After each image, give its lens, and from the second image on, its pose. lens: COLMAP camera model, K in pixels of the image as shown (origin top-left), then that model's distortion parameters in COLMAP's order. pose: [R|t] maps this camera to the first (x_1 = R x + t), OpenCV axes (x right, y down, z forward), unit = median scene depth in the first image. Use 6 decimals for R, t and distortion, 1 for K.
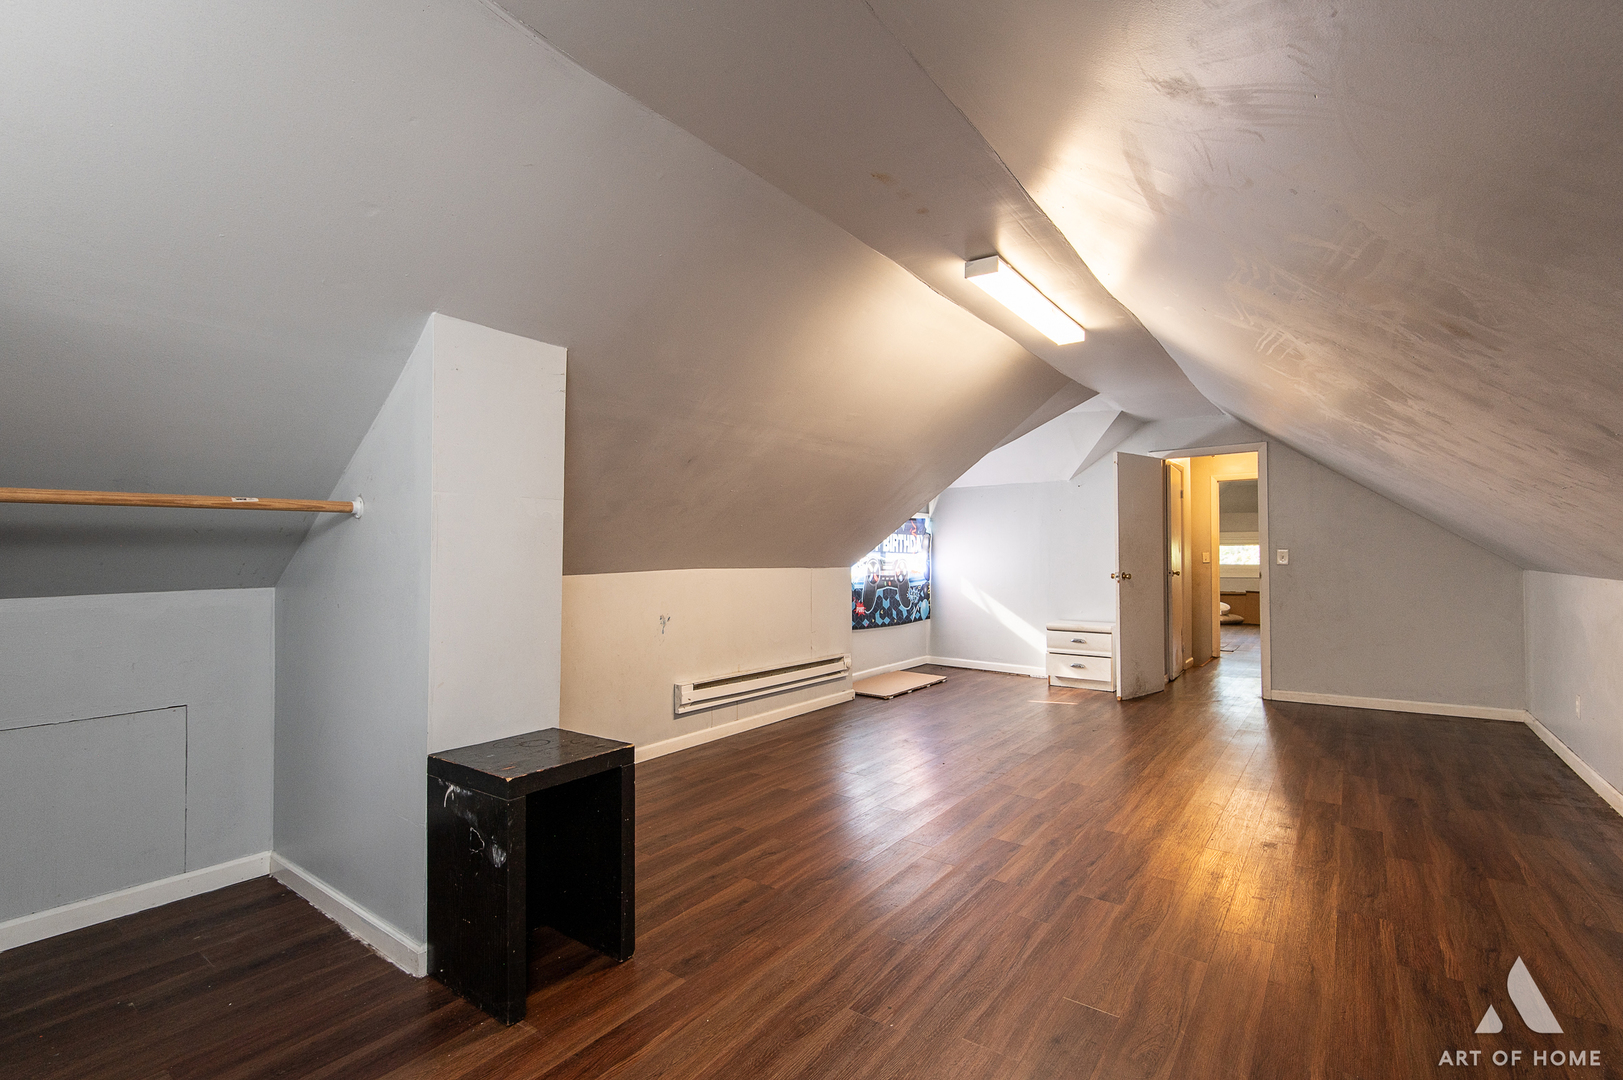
lens RADIAL K [[722.0, 0, 808.1], [0, 722.0, 543.2], [0, 0, 1]] dist [0.002506, -0.000779]
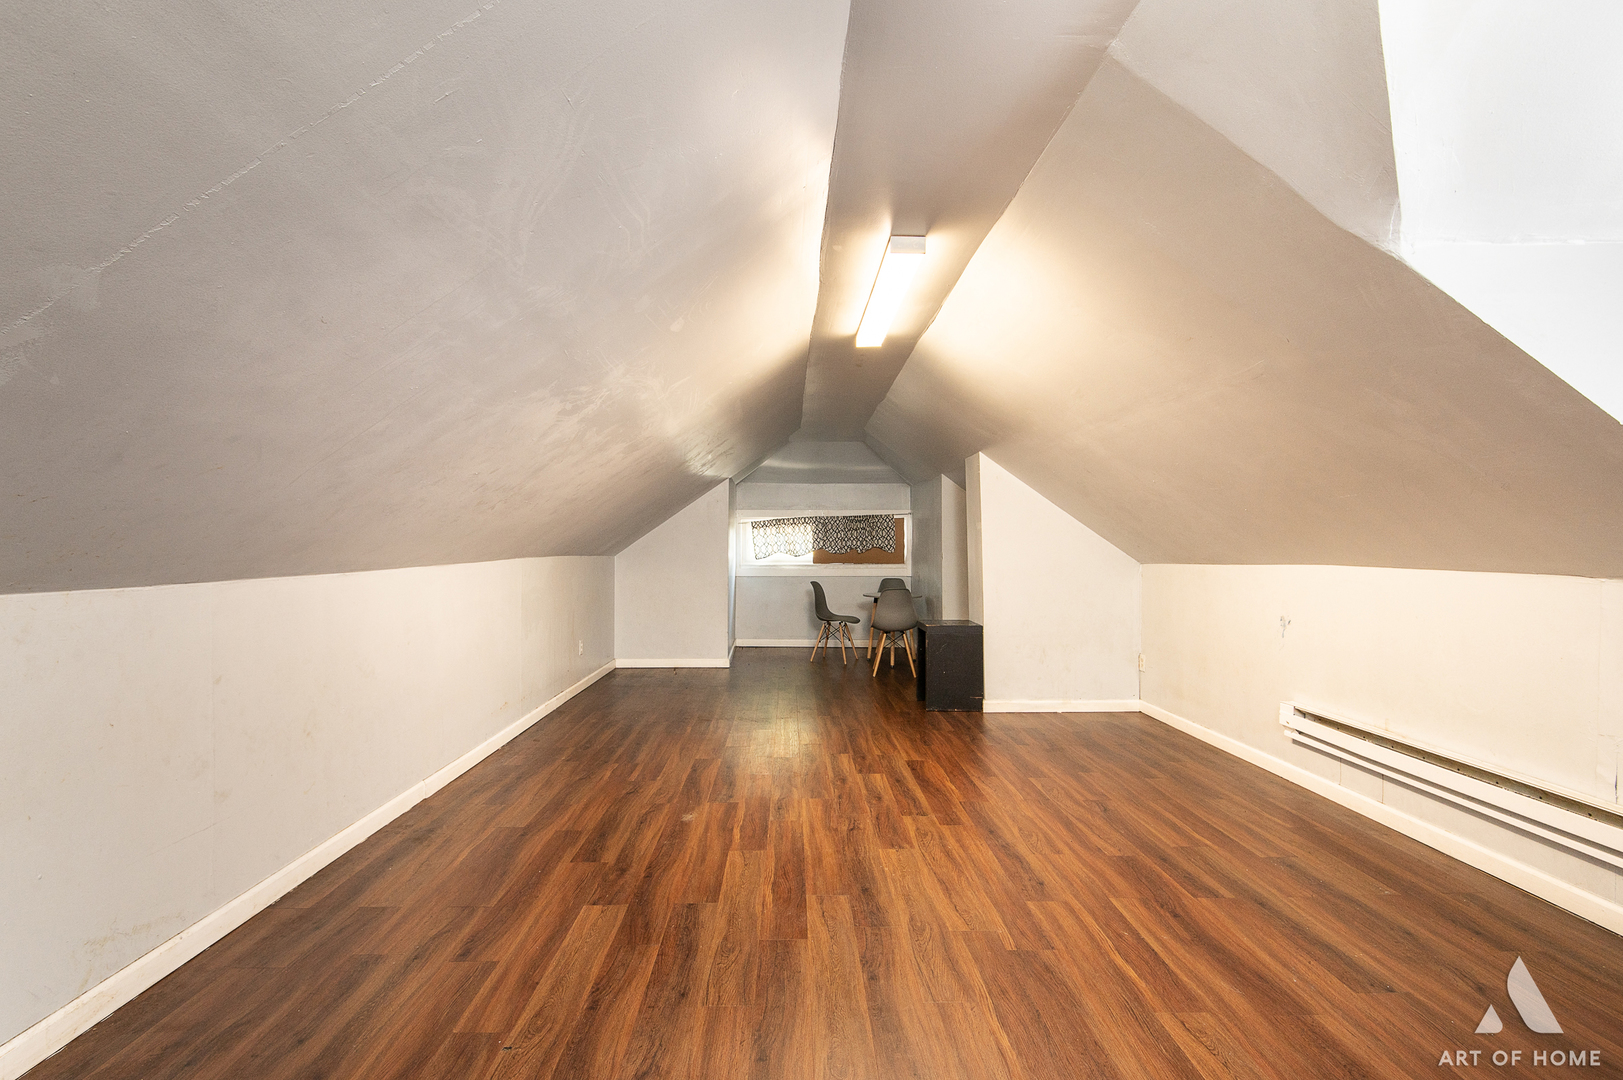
lens RADIAL K [[722.0, 0, 808.1], [0, 722.0, 543.2], [0, 0, 1]] dist [0.002506, -0.000779]
pose [[-0.785338, -0.004945, -0.619047, 1.012506], [0.006966, 0.999834, -0.016825, 0.028108], [0.619028, -0.017526, -0.785173, 1.706318]]
